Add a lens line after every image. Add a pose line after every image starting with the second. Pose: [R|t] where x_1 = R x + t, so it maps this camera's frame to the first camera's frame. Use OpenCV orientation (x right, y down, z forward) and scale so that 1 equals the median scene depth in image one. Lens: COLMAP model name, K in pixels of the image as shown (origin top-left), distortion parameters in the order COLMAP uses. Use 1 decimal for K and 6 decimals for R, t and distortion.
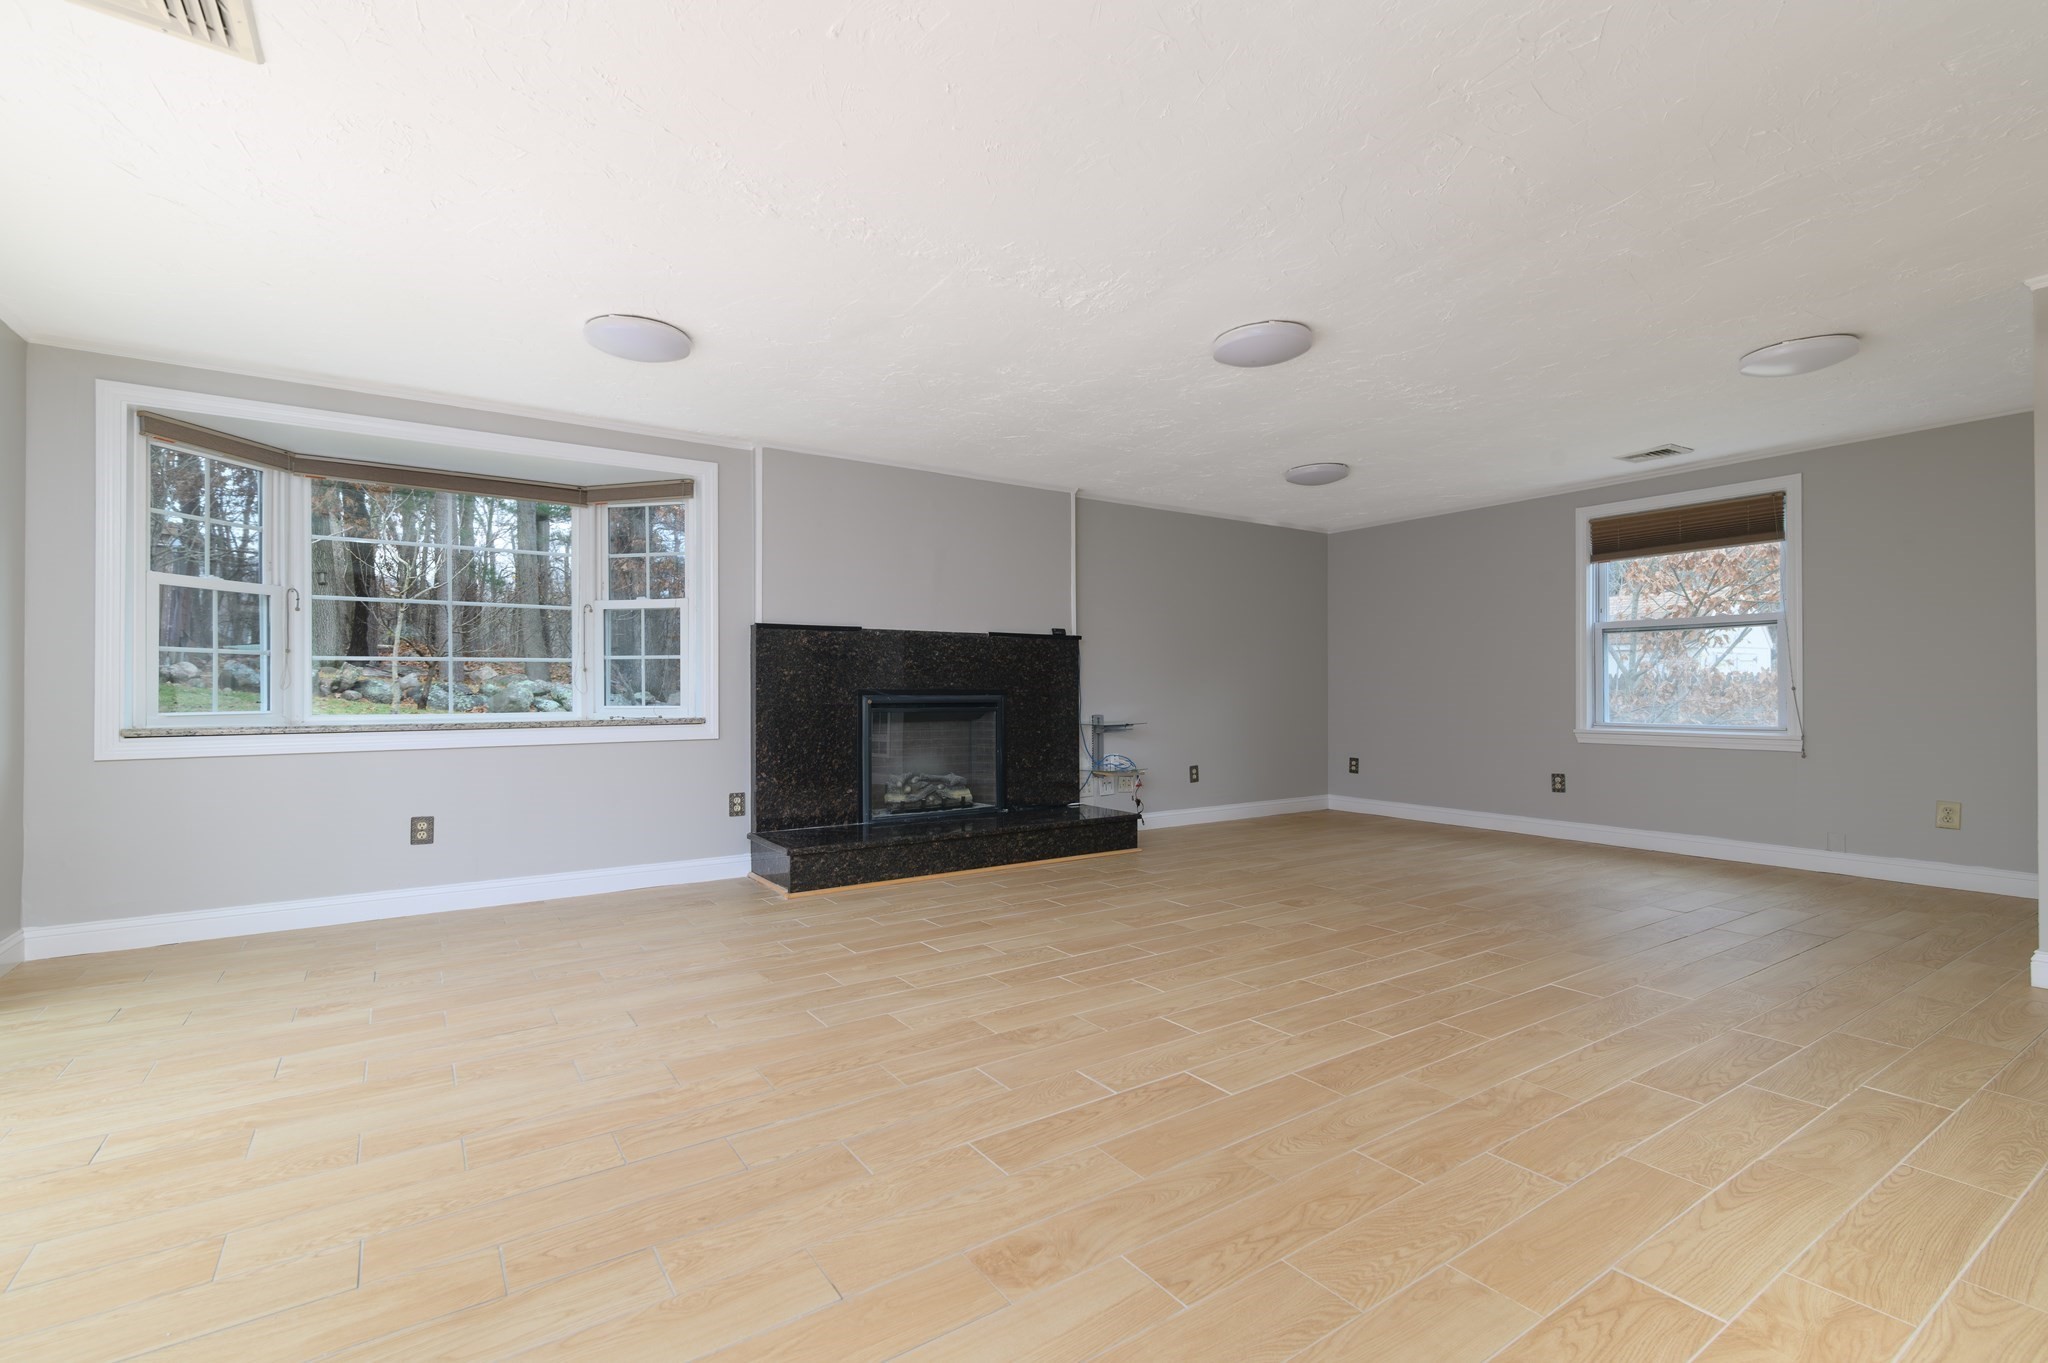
lens RADIAL K [[921.7, 0, 1024.0], [0, 921.7, 681.5], [0, 0, 1]] dist [0.016619, -0.001568]
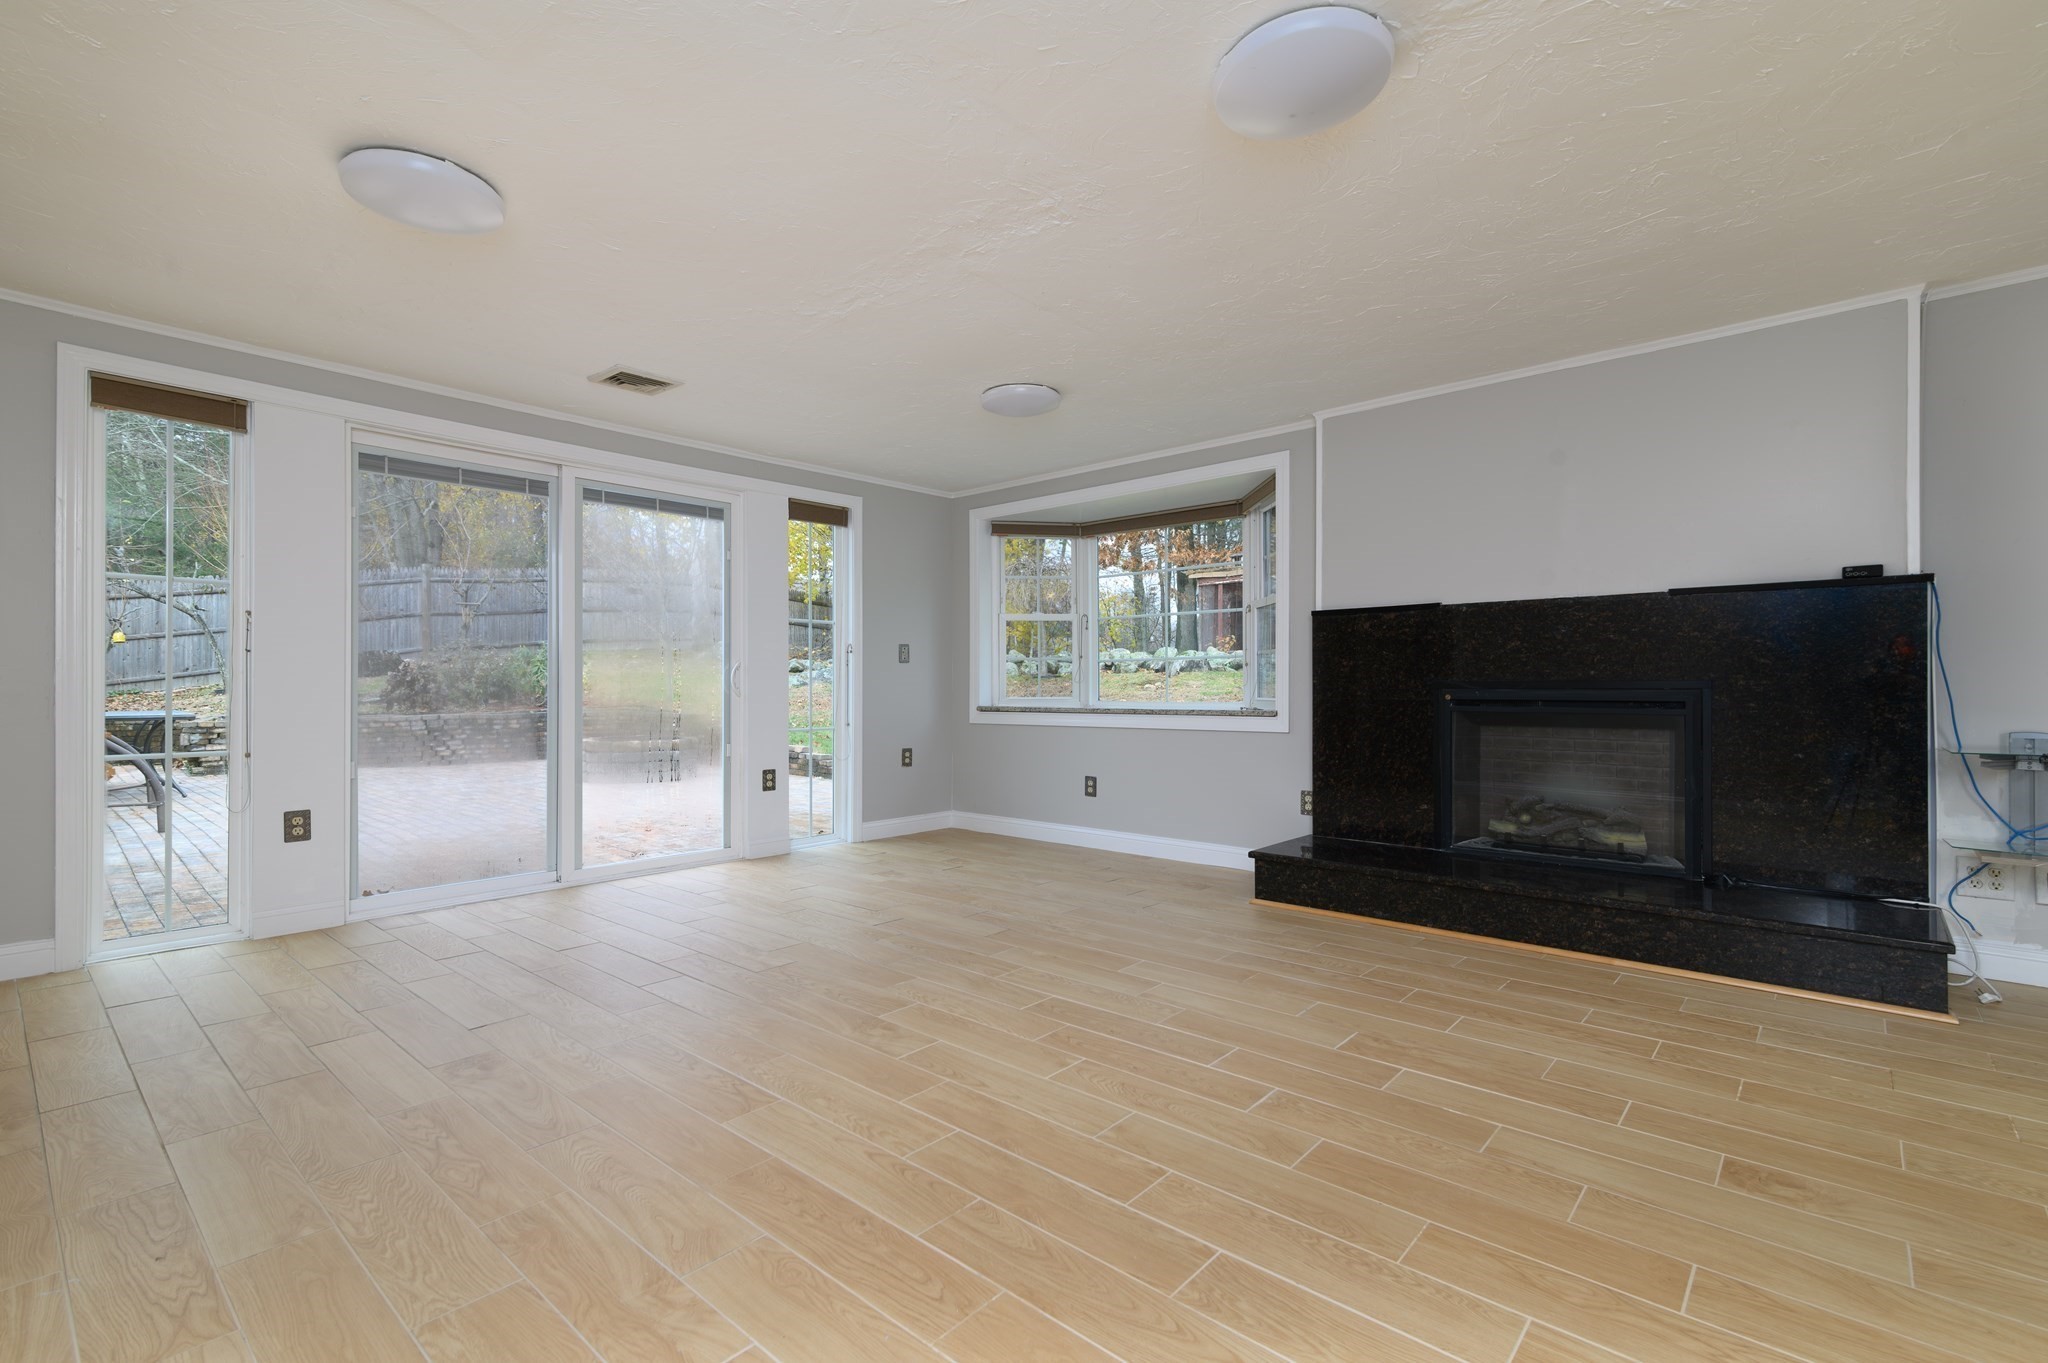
lens RADIAL K [[921.7, 0, 1024.0], [0, 921.7, 681.5], [0, 0, 1]] dist [0.016619, -0.001568]
pose [[0.245002, -0.003168, -0.969517, 0.805039], [0.012934, 0.999916, 0.000001, 0.006225], [0.969436, -0.012540, 0.245023, 0.721932]]
